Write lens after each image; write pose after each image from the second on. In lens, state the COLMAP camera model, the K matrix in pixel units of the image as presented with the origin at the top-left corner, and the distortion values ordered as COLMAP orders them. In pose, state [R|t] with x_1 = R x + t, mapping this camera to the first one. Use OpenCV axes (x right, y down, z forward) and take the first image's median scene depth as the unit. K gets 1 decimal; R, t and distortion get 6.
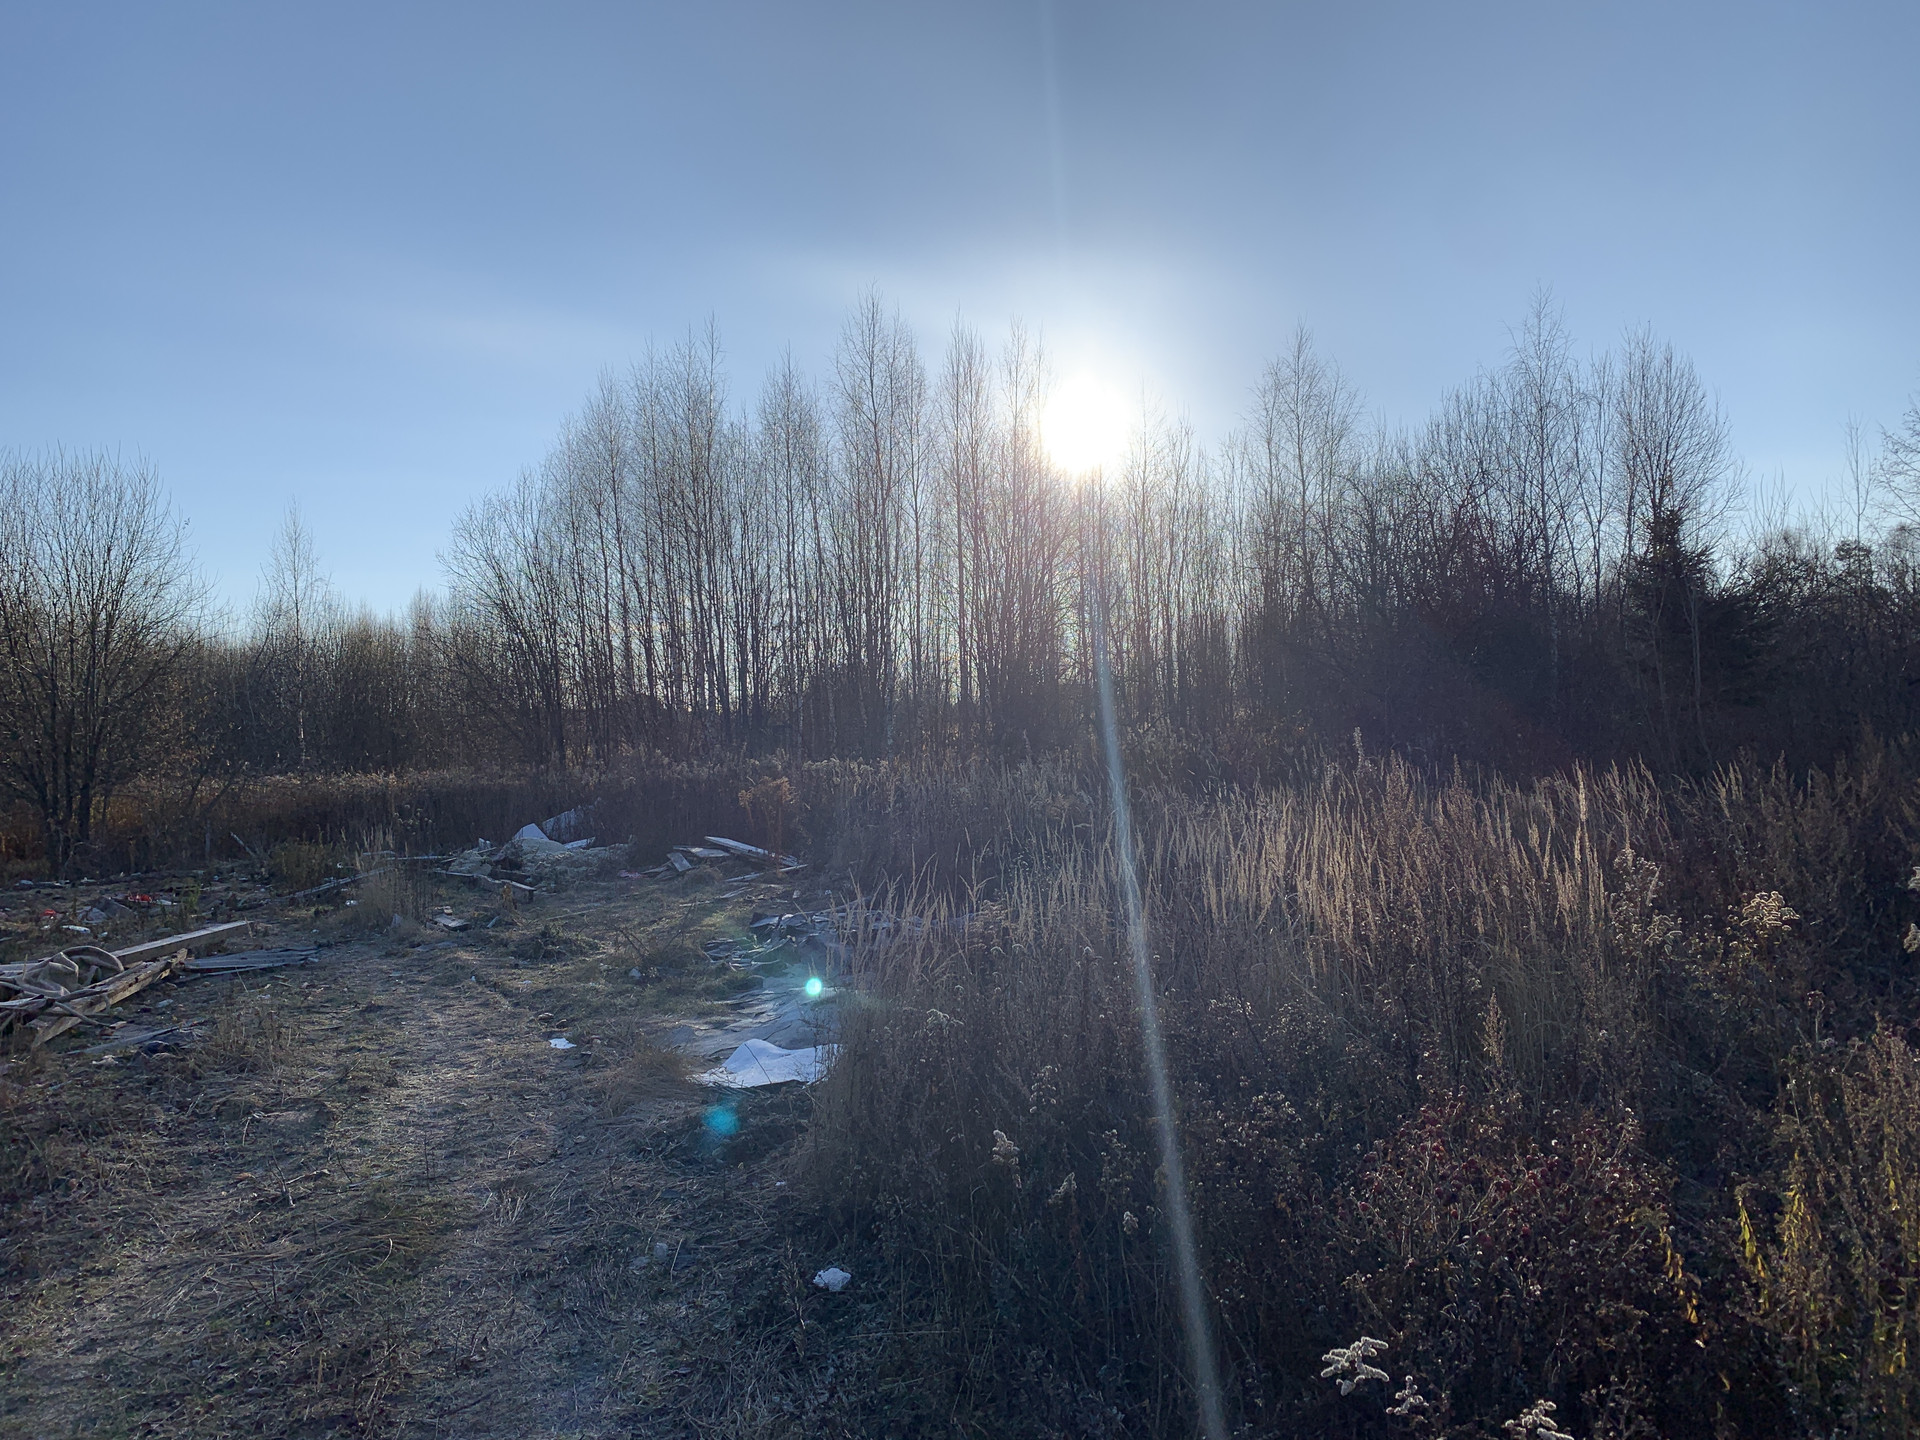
lens RADIAL K [[1454.4, 0, 937.8], [0, 1454.4, 683.6], [0, 0, 1]] dist [0.040778, -0.047705]
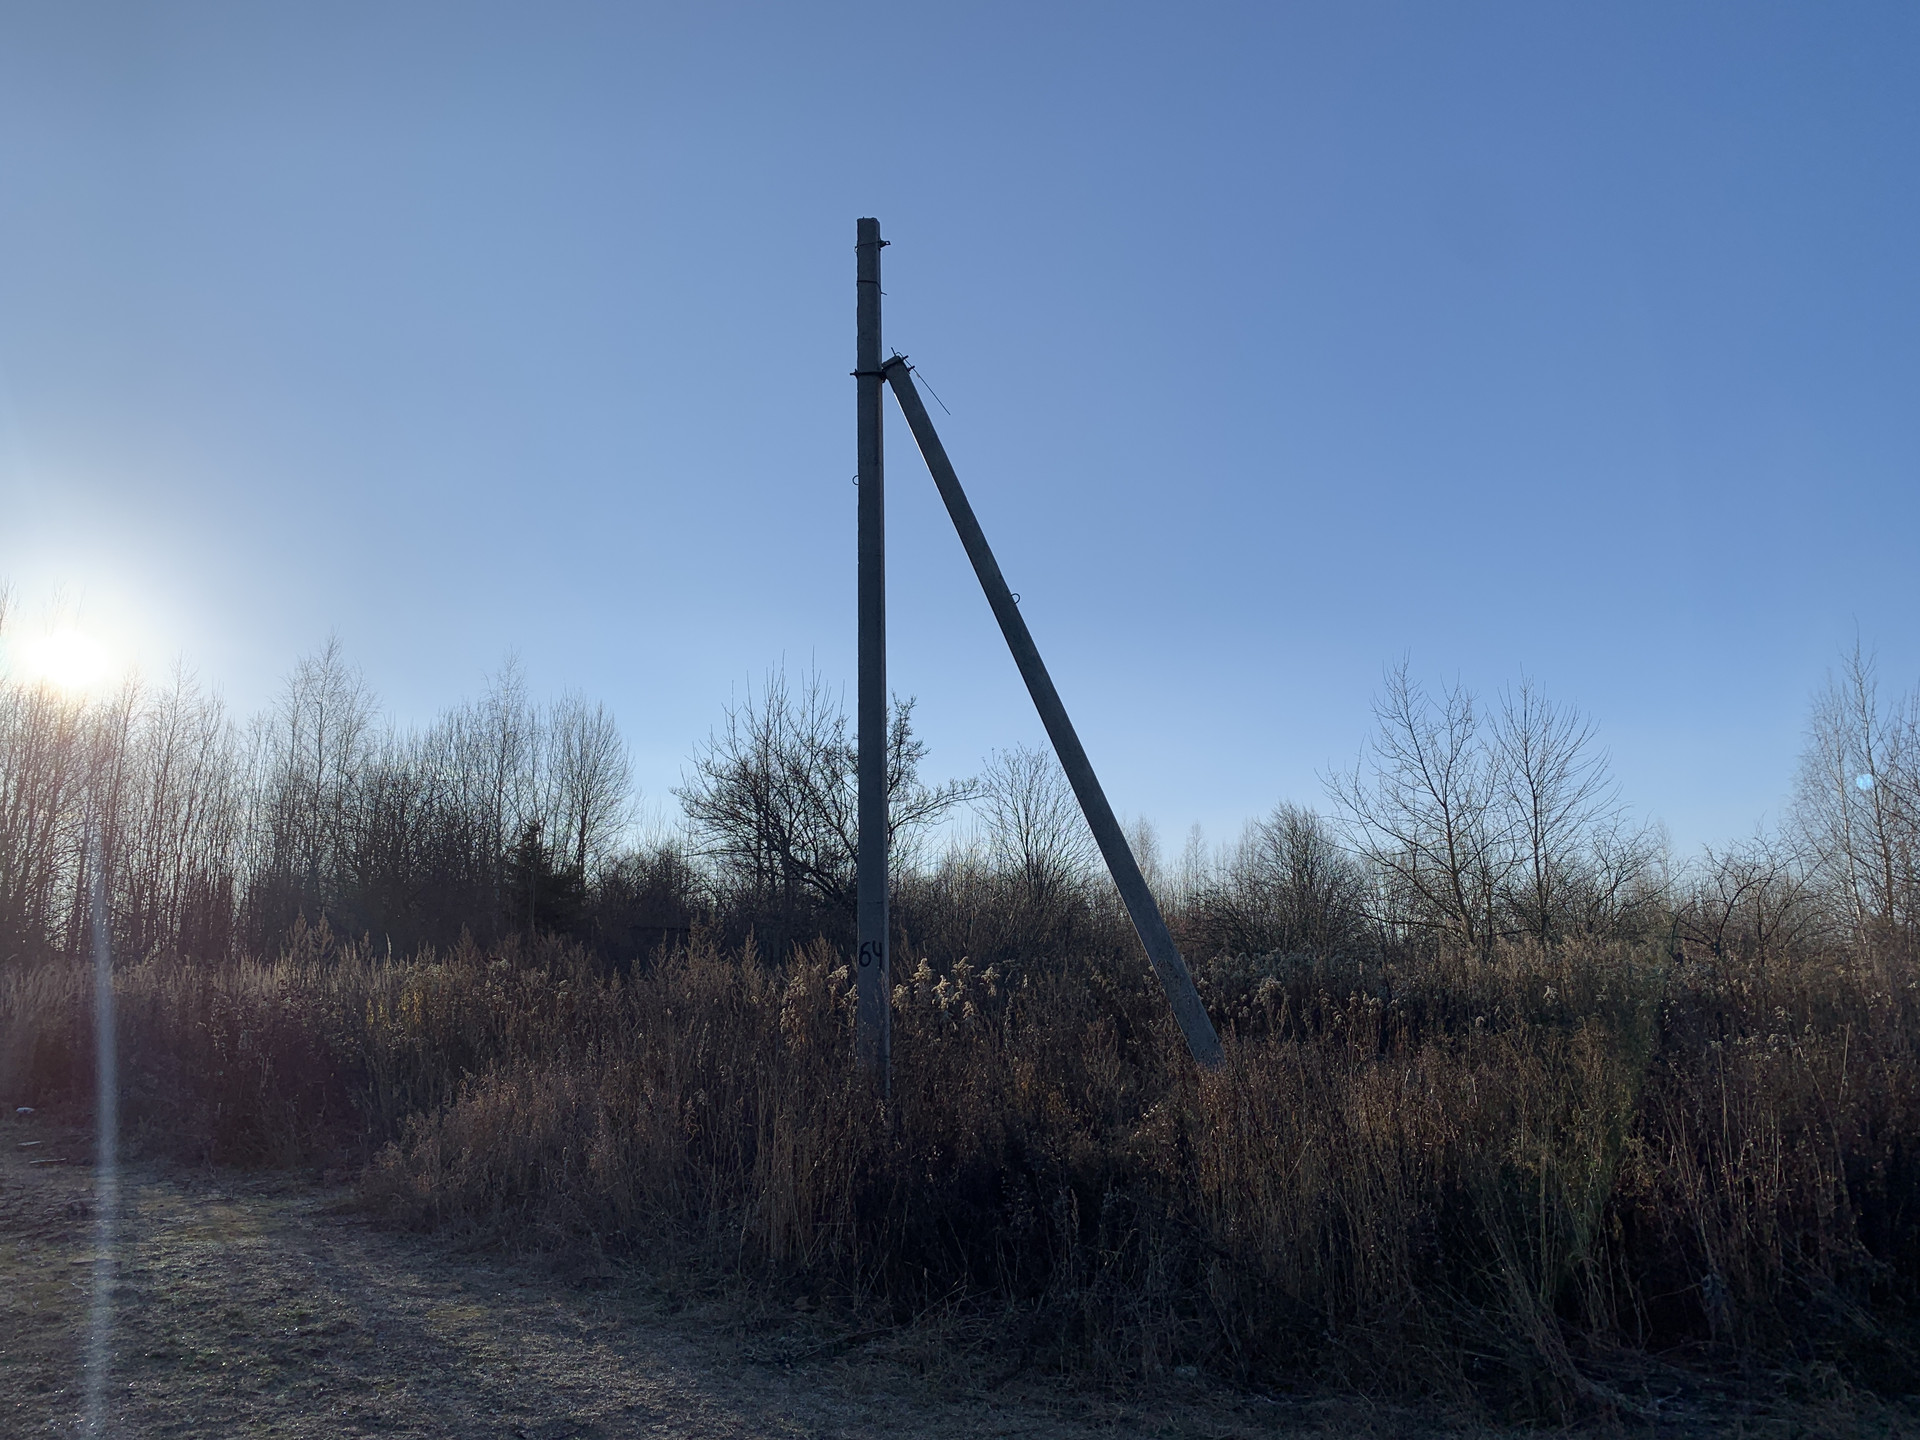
lens RADIAL K [[1430.2, 0, 951.9], [0, 1430.2, 715.4], [0, 0, 1]] dist [0.001984, 0.008796]
pose [[0.789844, 0.146761, 0.595489, -0.054666], [-0.042090, 0.981629, -0.186101, 0.024499], [-0.611862, 0.121926, 0.781511, -0.294191]]
